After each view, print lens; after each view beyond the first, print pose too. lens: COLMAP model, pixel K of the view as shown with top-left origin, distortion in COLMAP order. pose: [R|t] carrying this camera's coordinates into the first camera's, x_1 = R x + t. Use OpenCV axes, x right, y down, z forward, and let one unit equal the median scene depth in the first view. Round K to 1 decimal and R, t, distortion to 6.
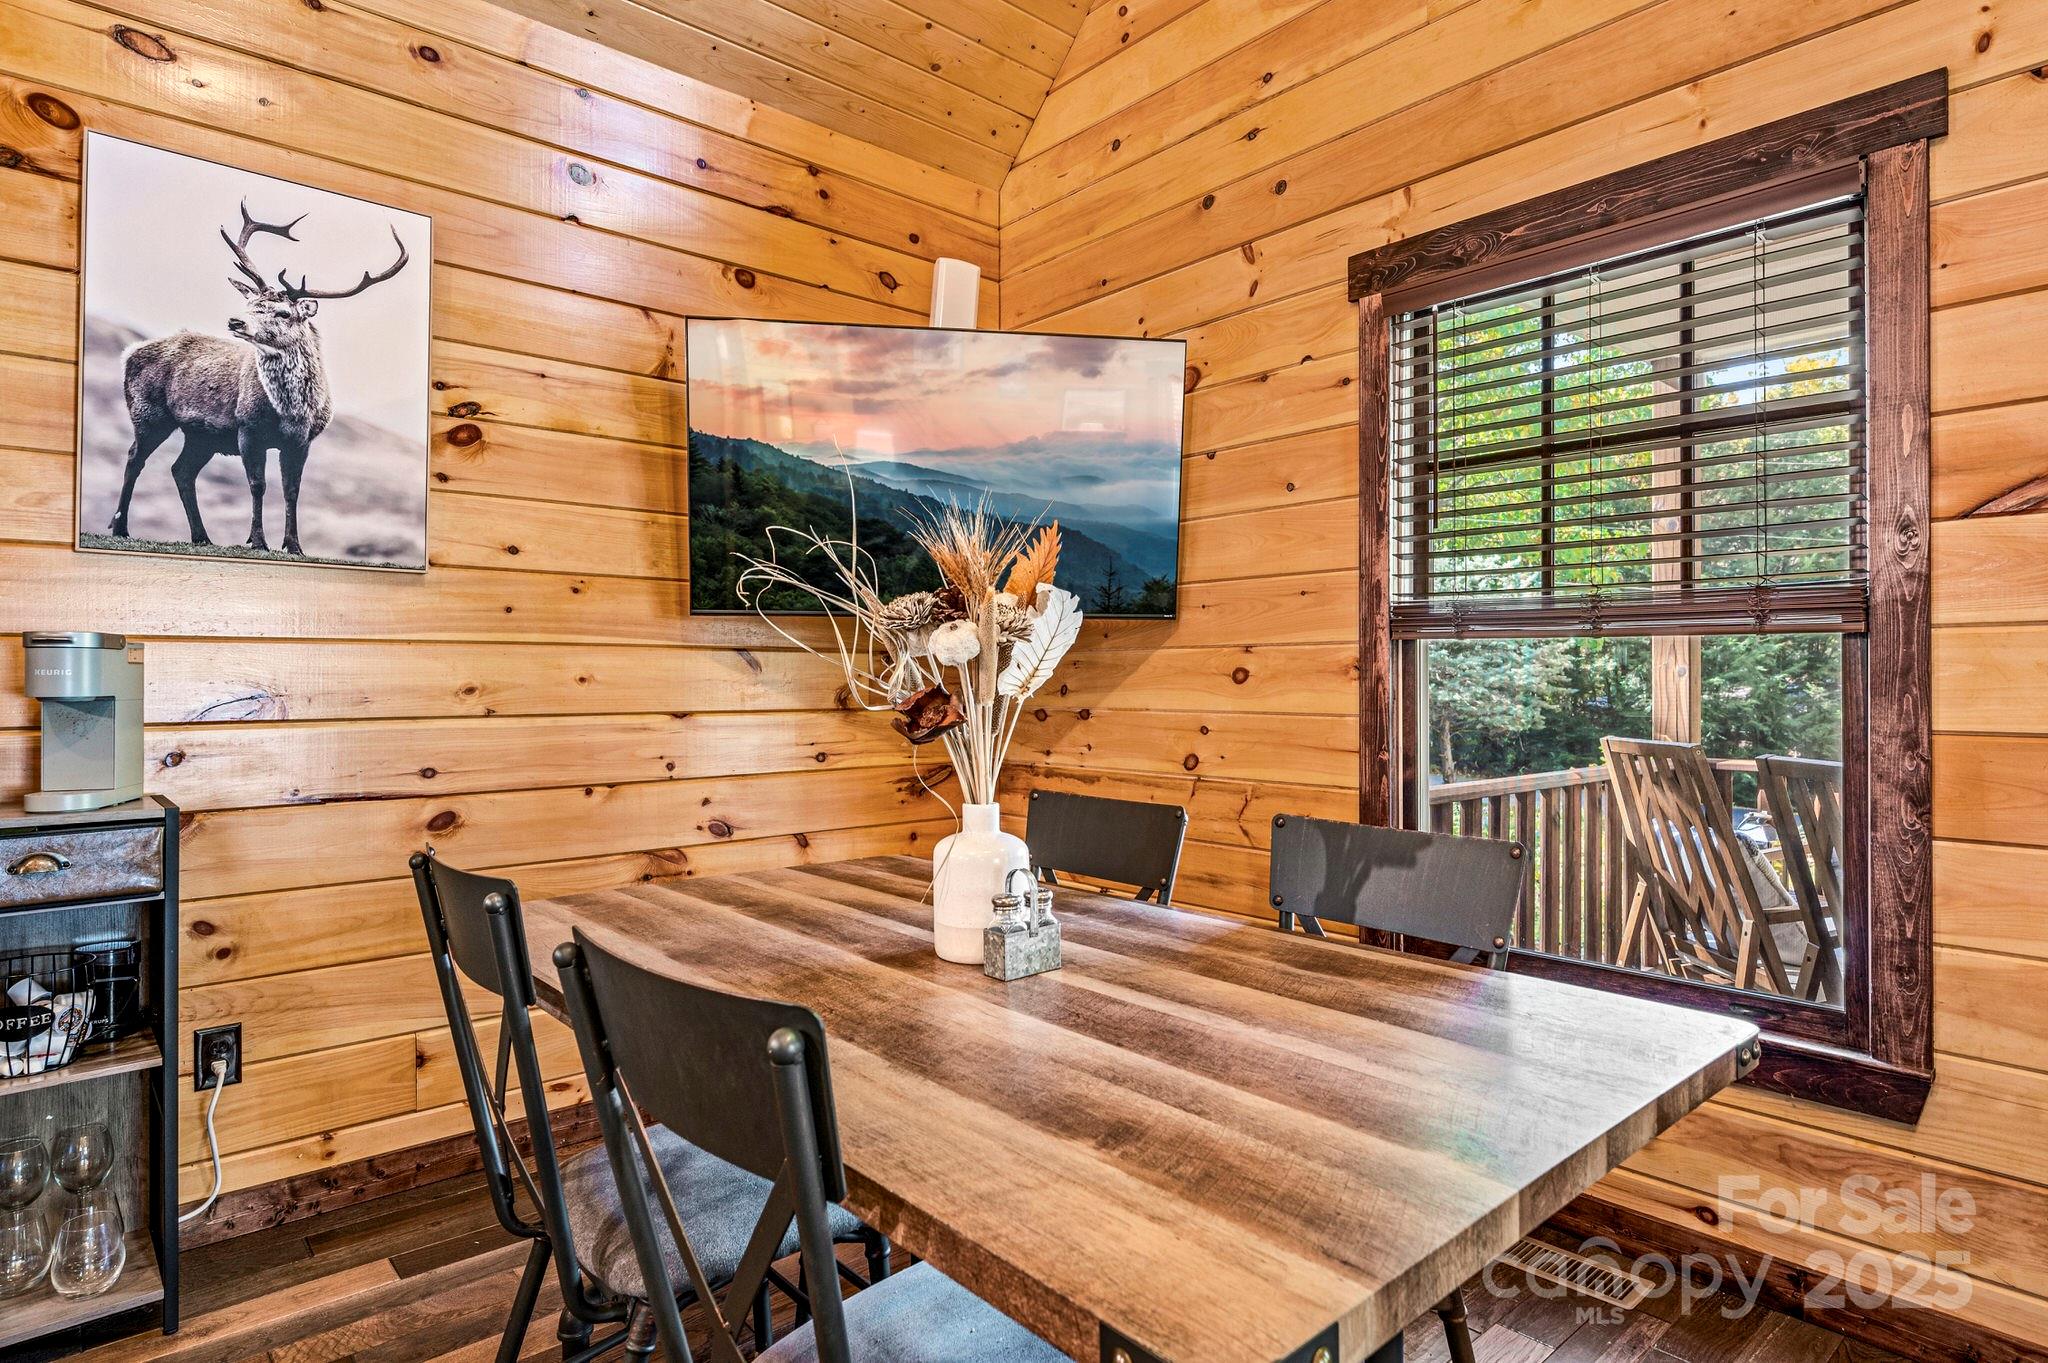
lens RADIAL K [[1101.3, 0, 977.8], [0, 1101.3, 667.7], [0, 0, 1]] dist [0.003846, -0.001711]
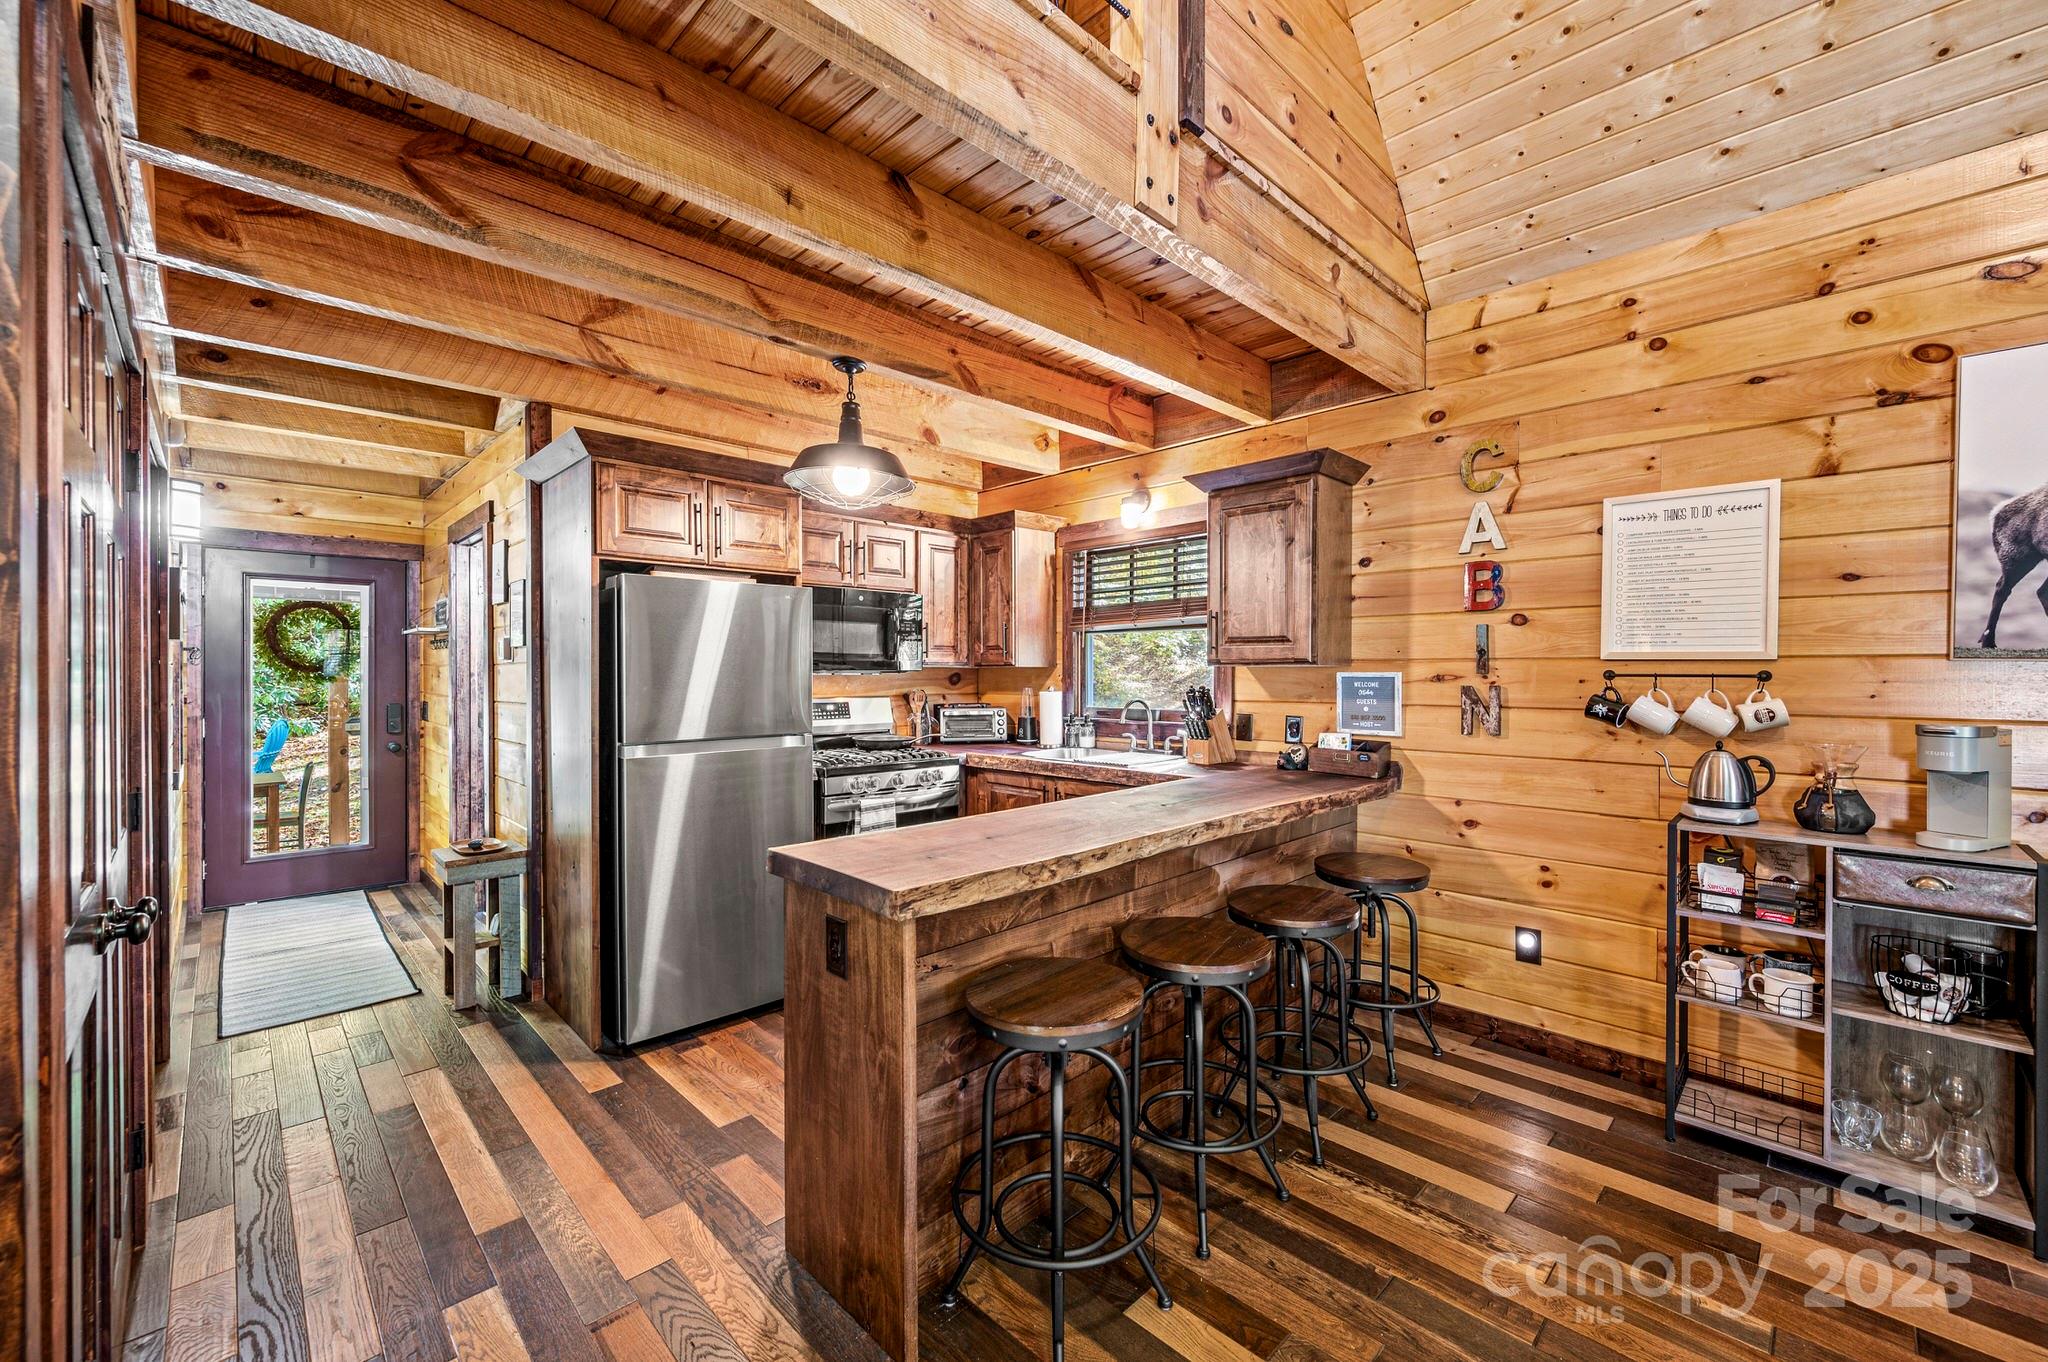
lens RADIAL K [[822.8, 0, 1029.5], [0, 822.8, 676.2], [0, 0, 1]] dist [-0.001533, 0.000391]
pose [[0.087006, 0.010287, -0.996155, 0.125170], [0.011776, 0.999866, 0.011354, -0.111096], [0.996138, -0.012718, 0.086874, -0.261680]]
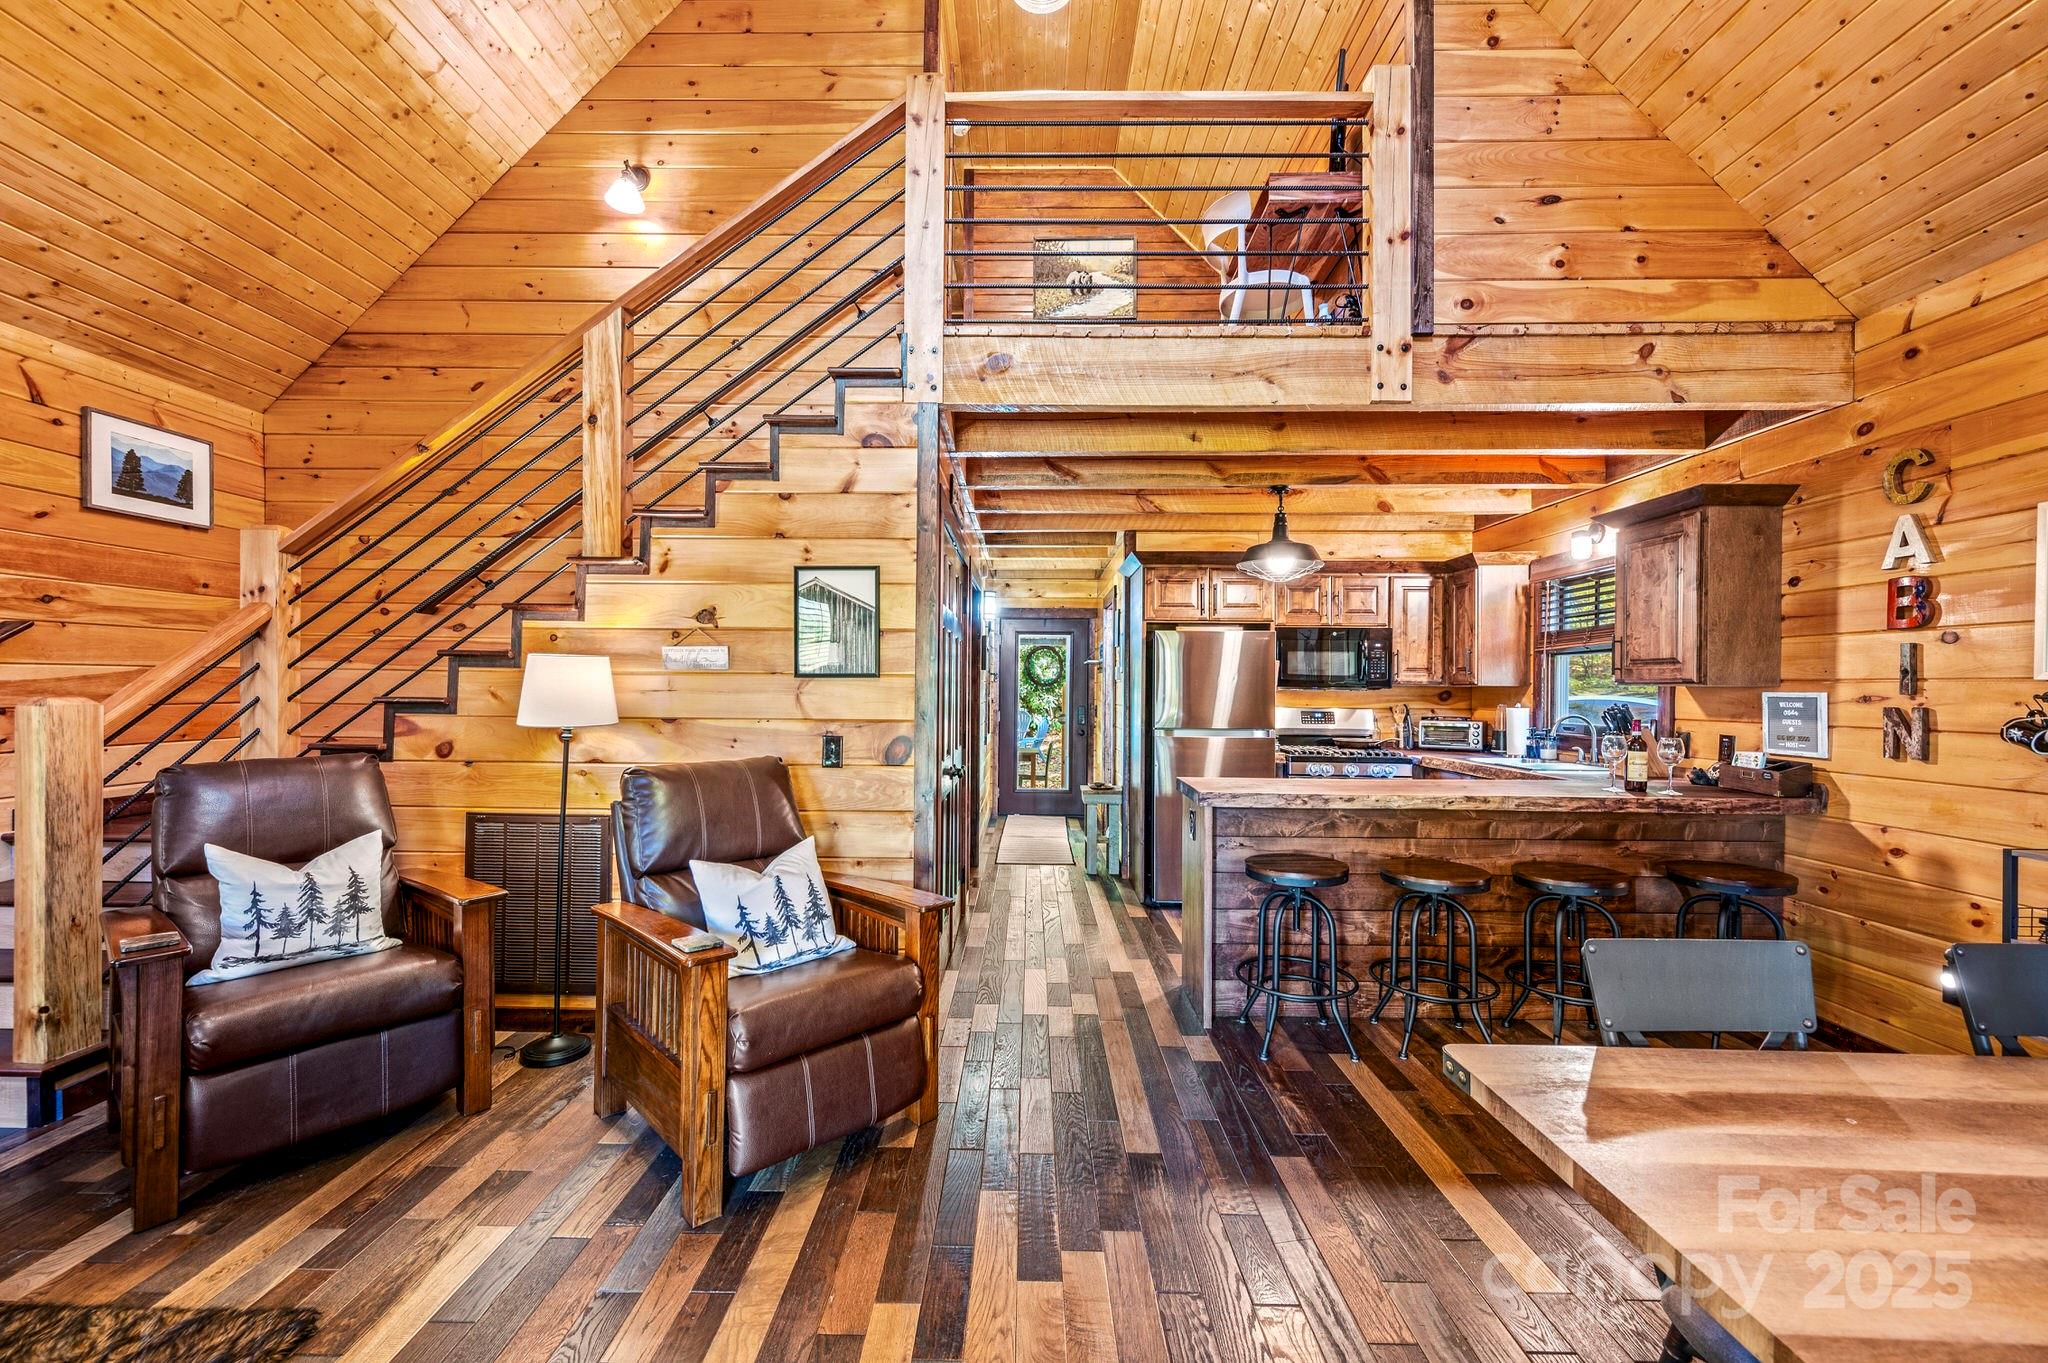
lens RADIAL K [[822.8, 0, 1001.8], [0, 822.8, 684.0], [0, 0, 1]] dist [-0.001533, 0.000391]
pose [[-0.662902, -0.003280, -0.748699, 0.847814], [0.003687, 0.999964, -0.007645, -0.101961], [0.748697, -0.007828, -0.662866, 0.498293]]
